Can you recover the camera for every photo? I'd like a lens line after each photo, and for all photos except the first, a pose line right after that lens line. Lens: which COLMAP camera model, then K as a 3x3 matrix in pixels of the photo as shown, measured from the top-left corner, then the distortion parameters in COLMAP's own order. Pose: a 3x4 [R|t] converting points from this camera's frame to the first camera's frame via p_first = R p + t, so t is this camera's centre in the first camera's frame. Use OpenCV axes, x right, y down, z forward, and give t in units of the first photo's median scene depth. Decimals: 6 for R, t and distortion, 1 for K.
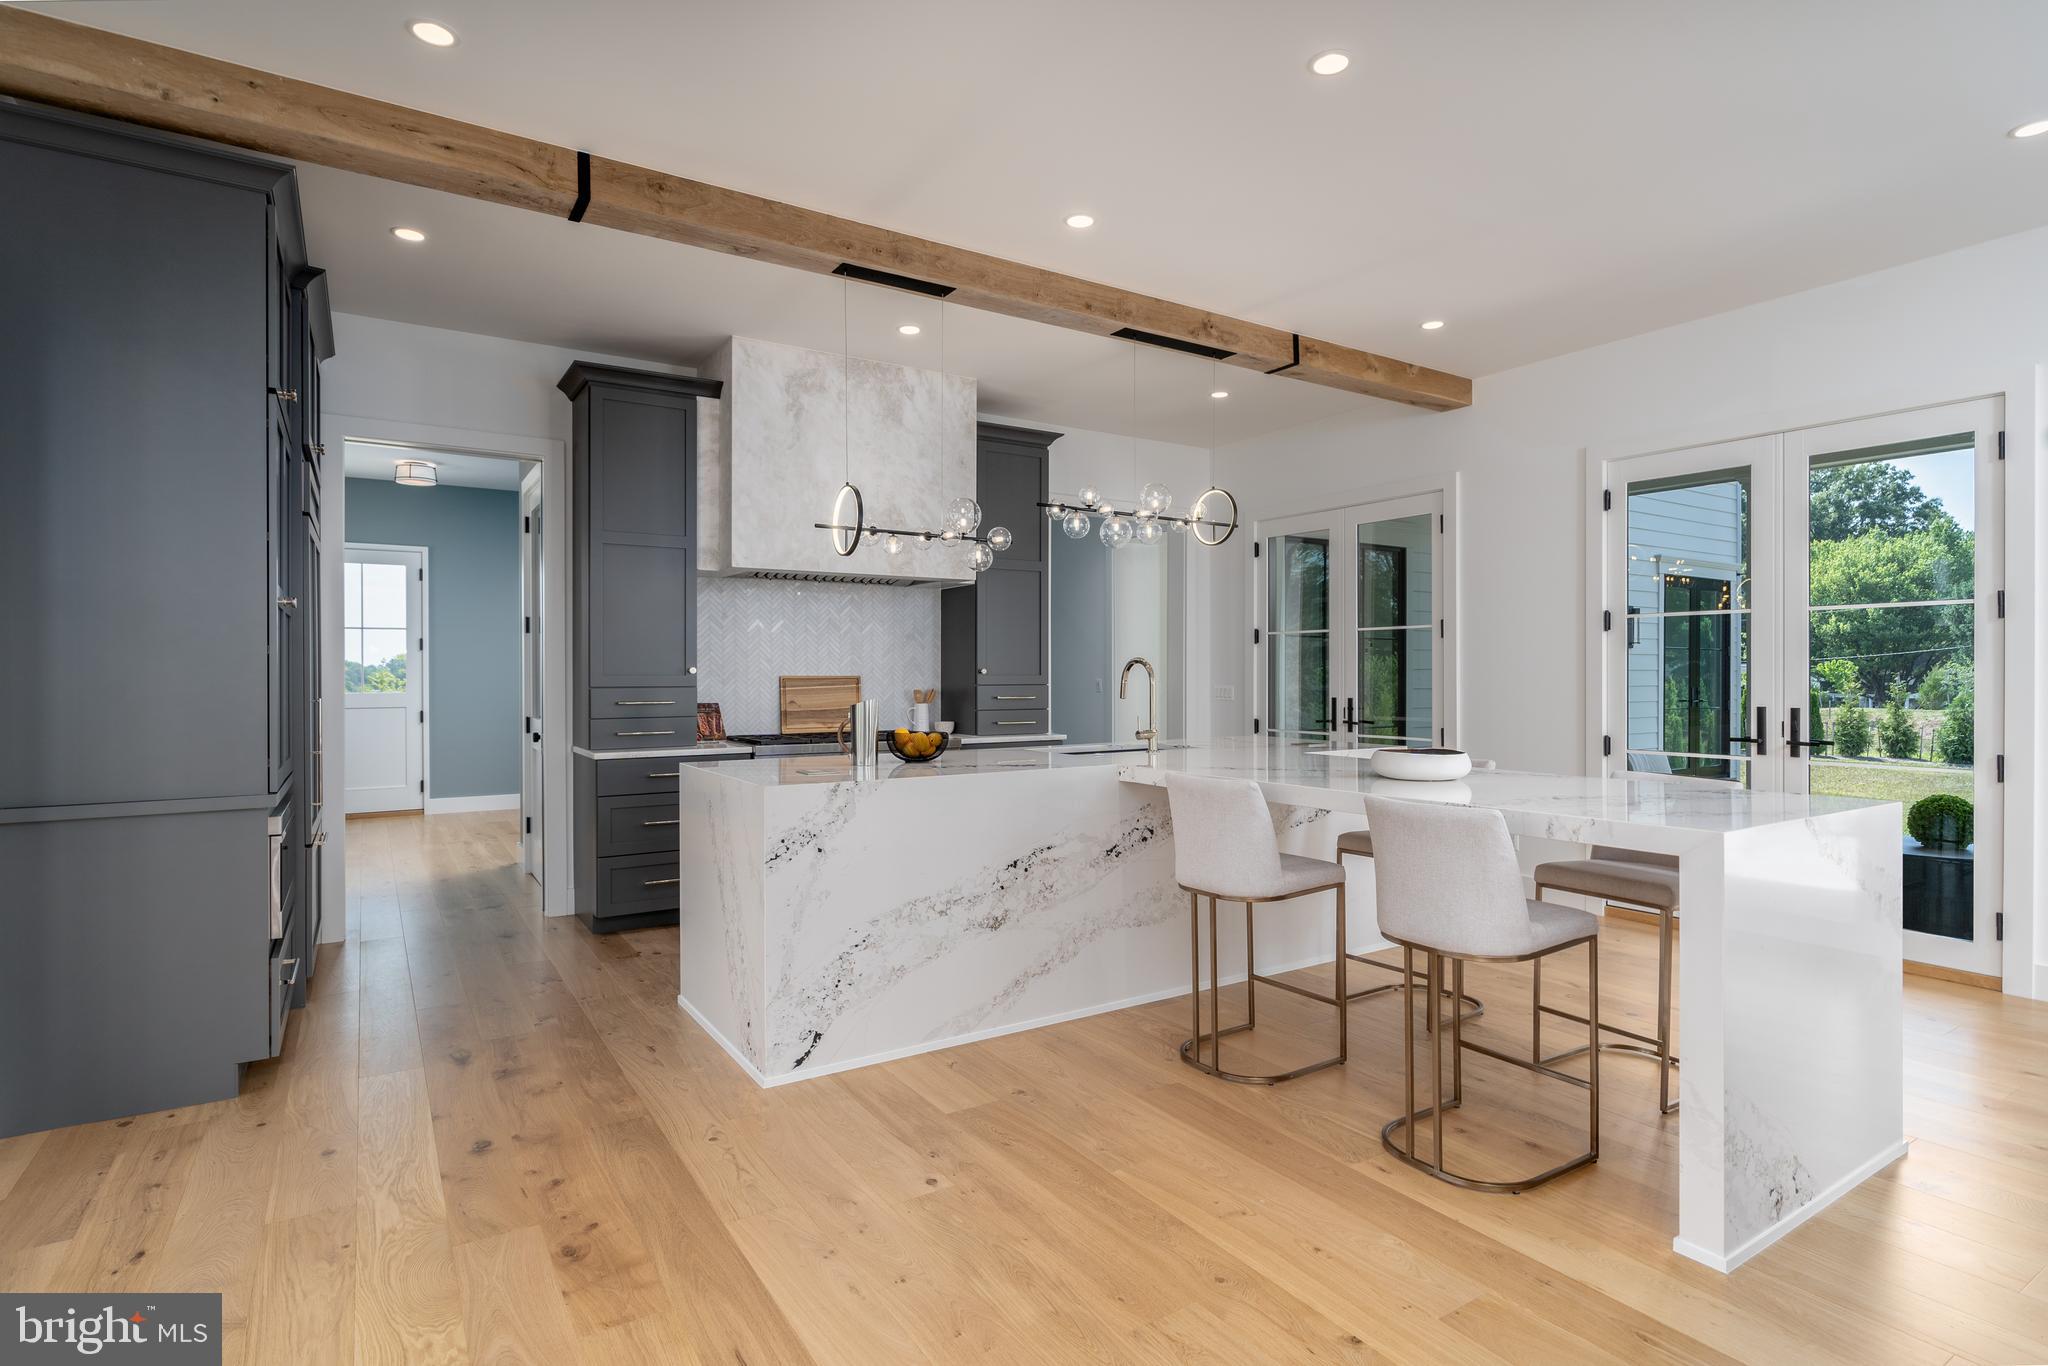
lens RADIAL K [[1022.8, 0, 1025.4], [0, 1022.8, 669.6], [0, 0, 1]] dist [-0.005854, -0.000666]
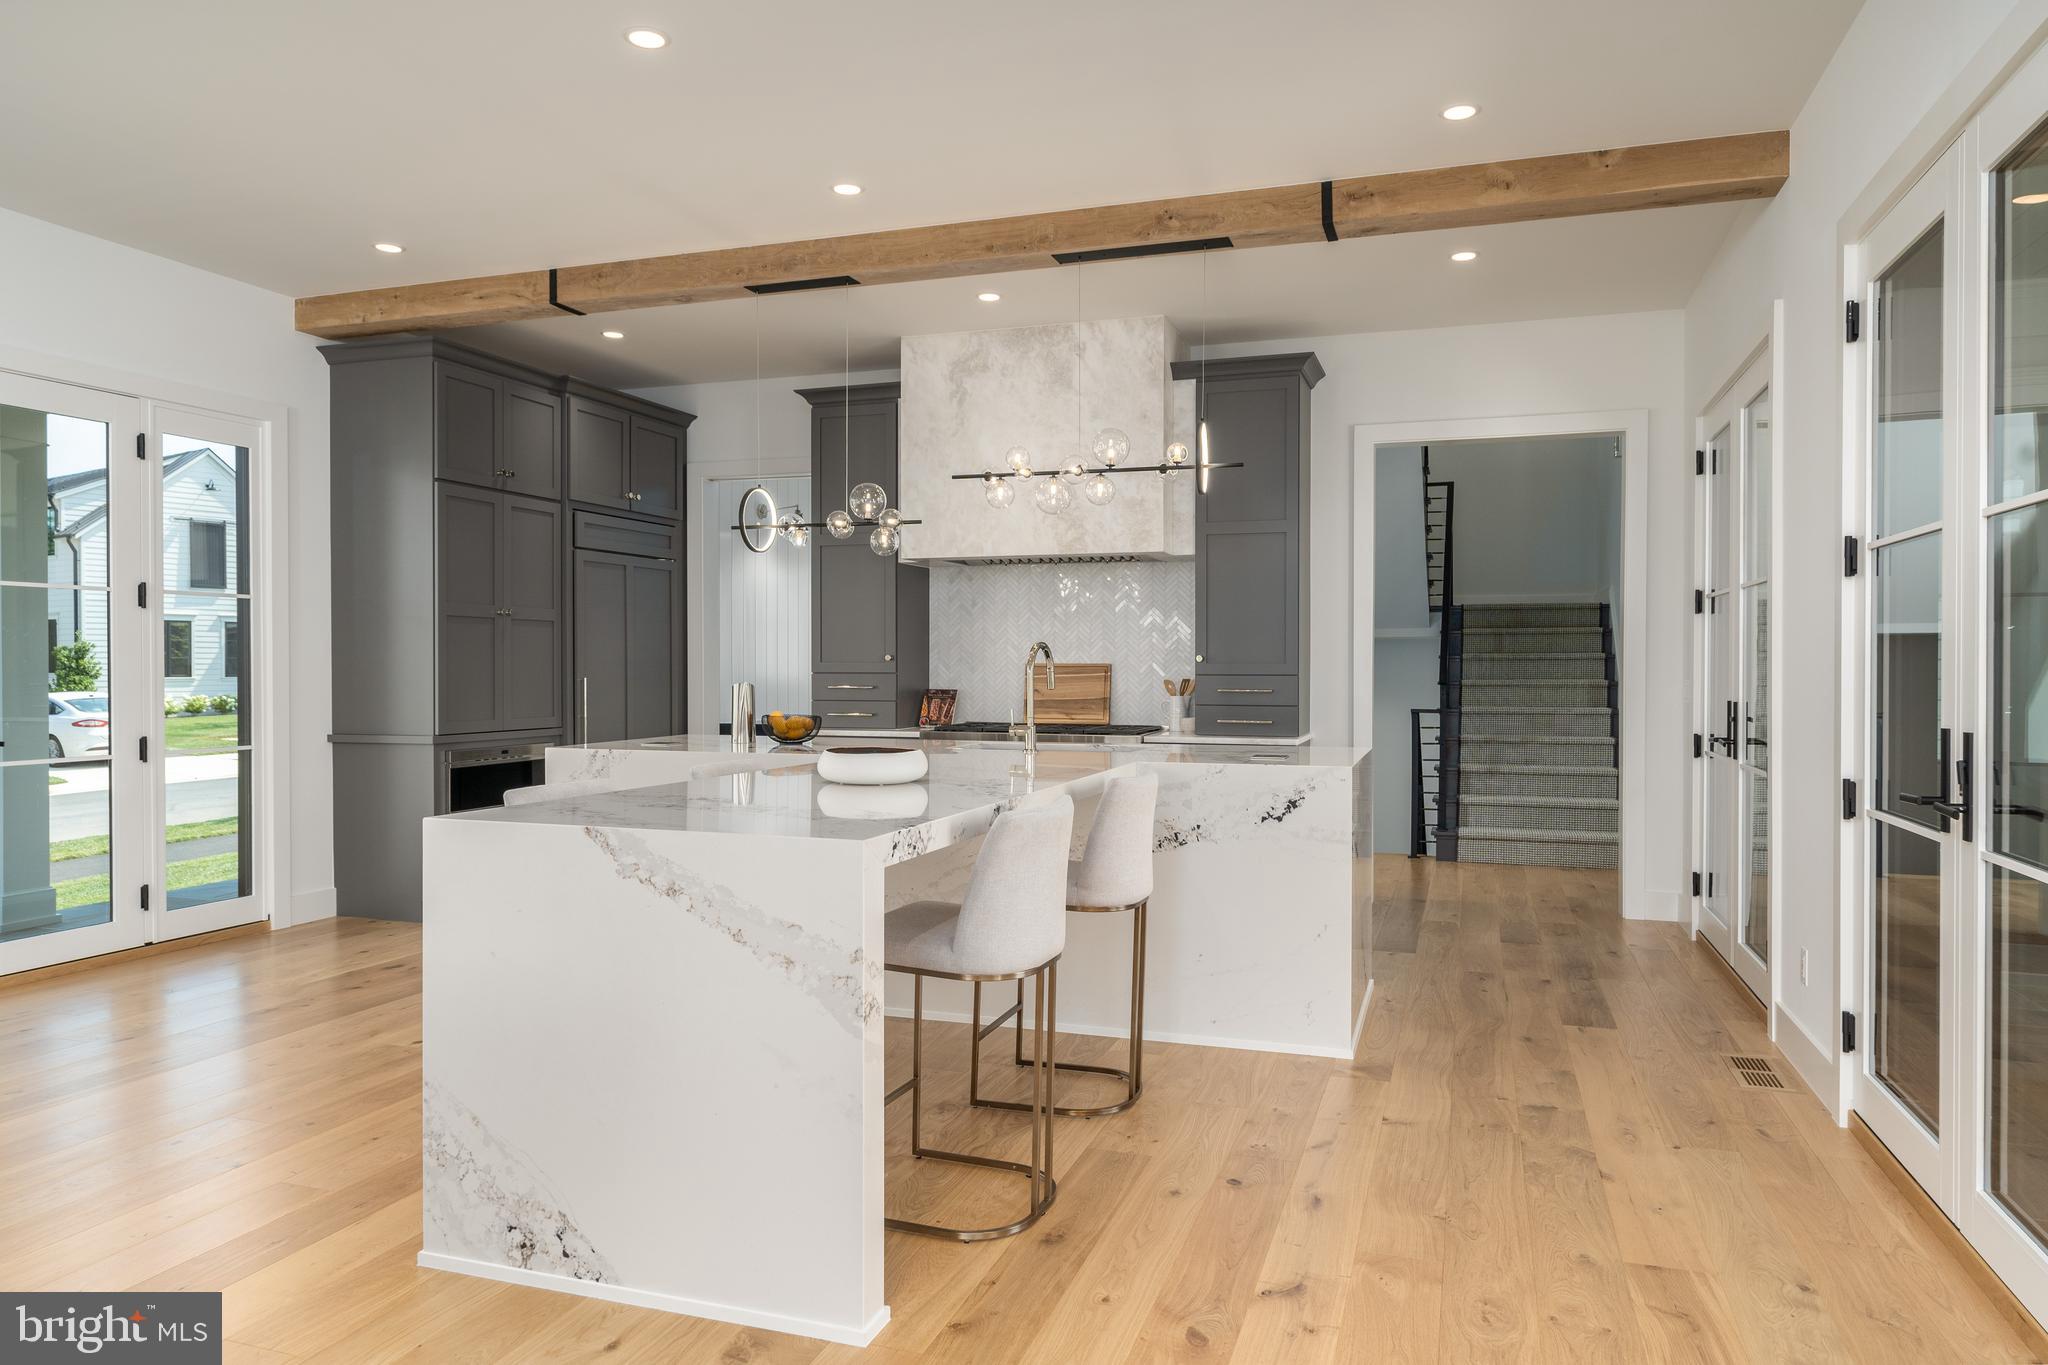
lens RADIAL K [[1275.6, 0, 1024.0], [0, 1275.6, 682.5], [0, 0, 1]] dist [0.000200, 0.000652]
pose [[0.634865, 0.011028, -0.772545, 0.792824], [0.002580, 0.999862, 0.016394, 0.005352], [0.772619, -0.012401, 0.634749, 0.259507]]
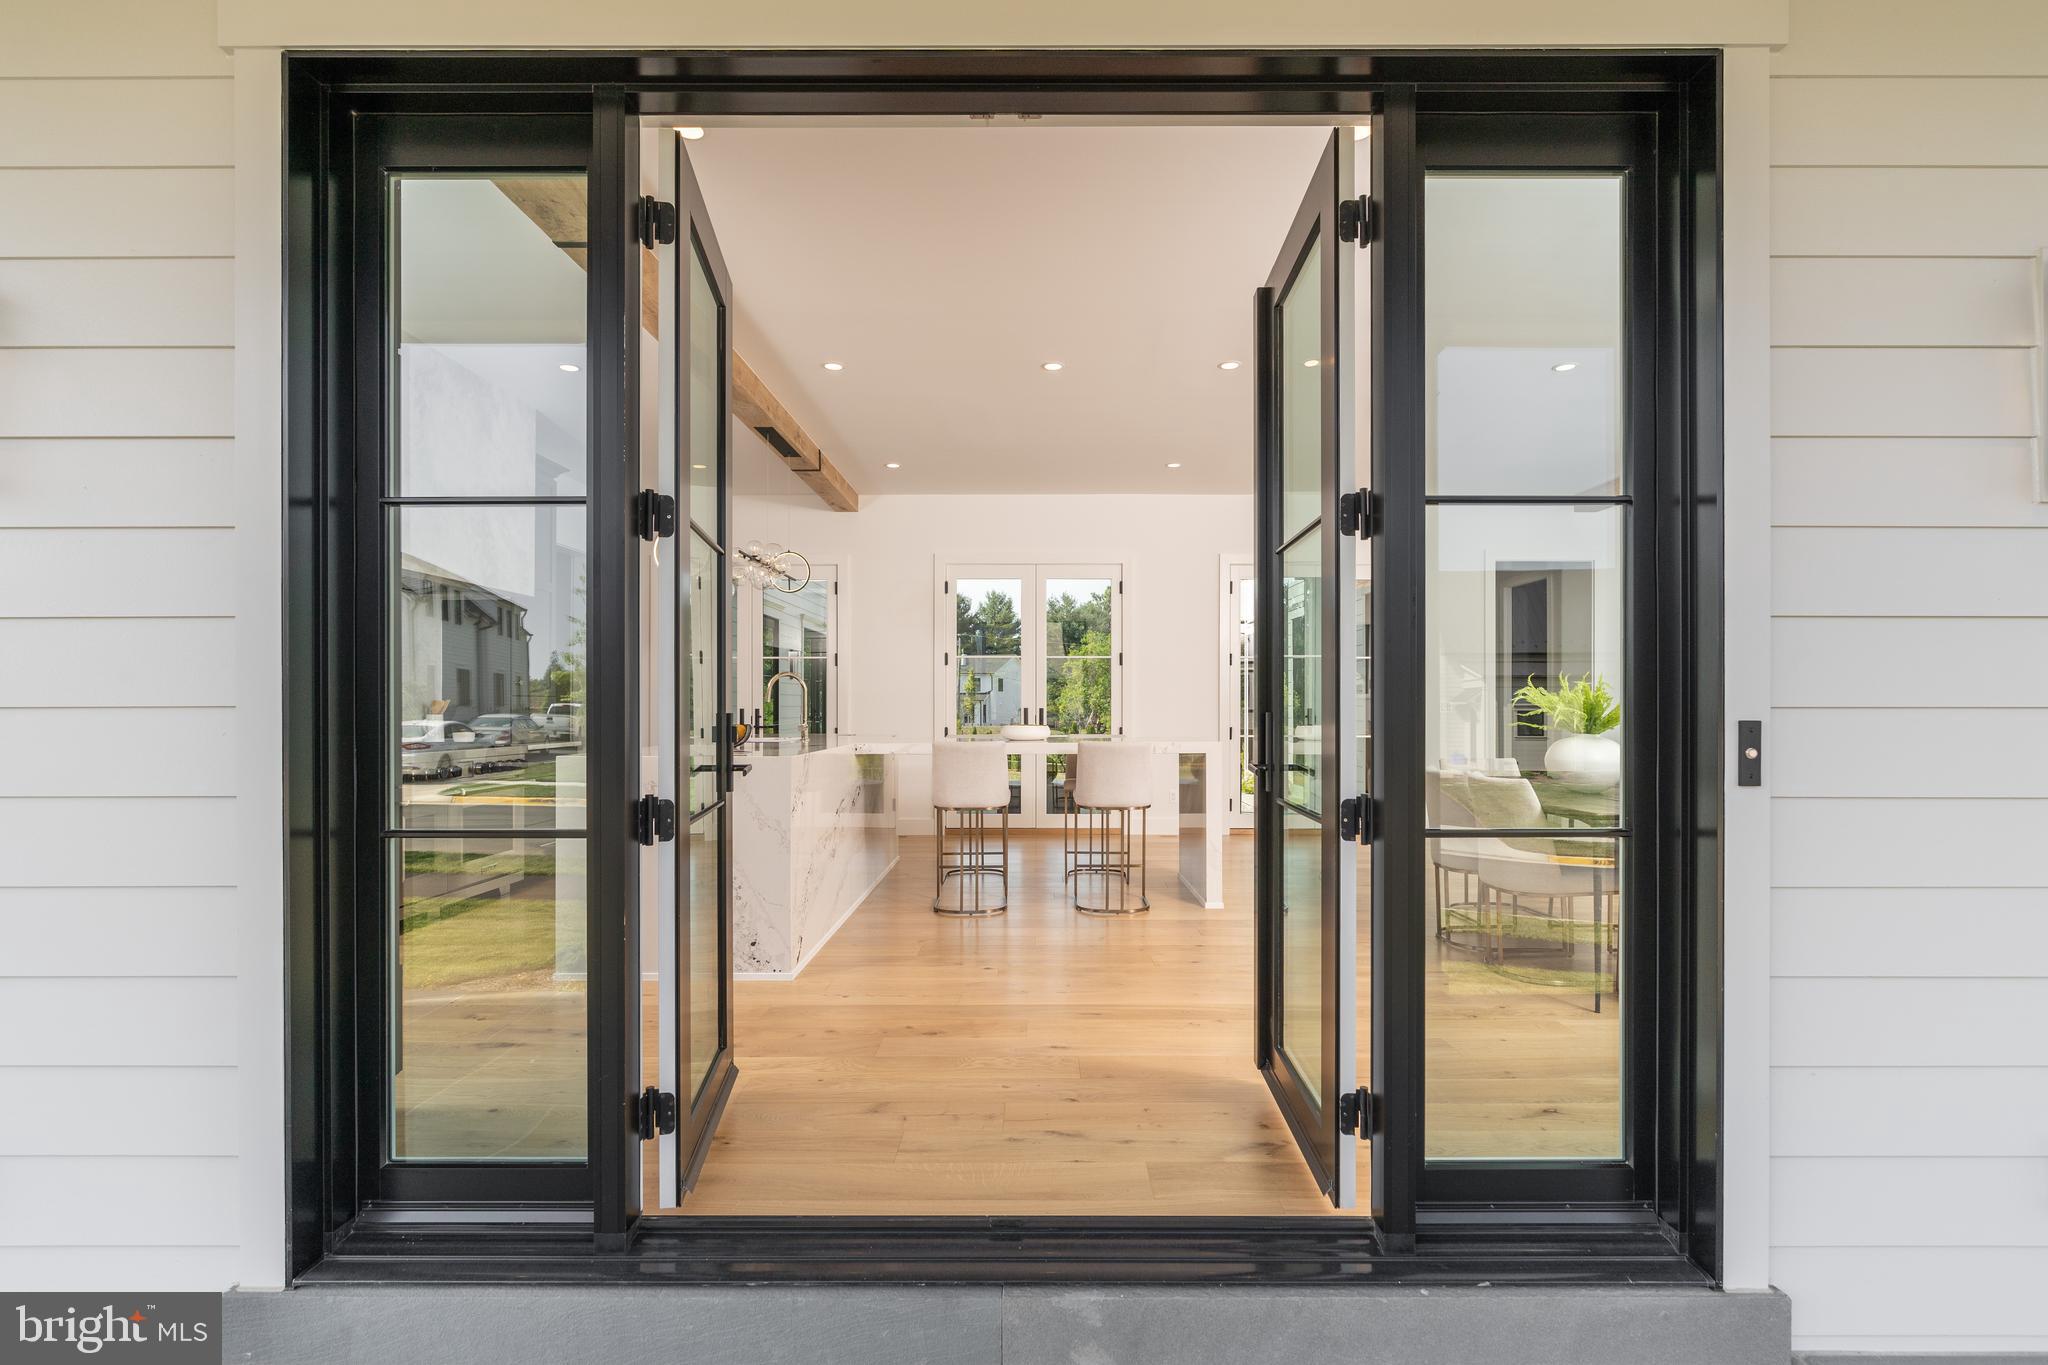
lens RADIAL K [[945.0, 0, 1023.6], [0, 945.0, 684.9], [0, 0, 1]] dist [-0.011795, 0.006222]
pose [[0.557382, 0.019179, 0.830035, -0.663235], [-0.002729, 0.999770, -0.021268, 0.028021], [-0.830252, 0.009589, 0.557306, 0.028982]]
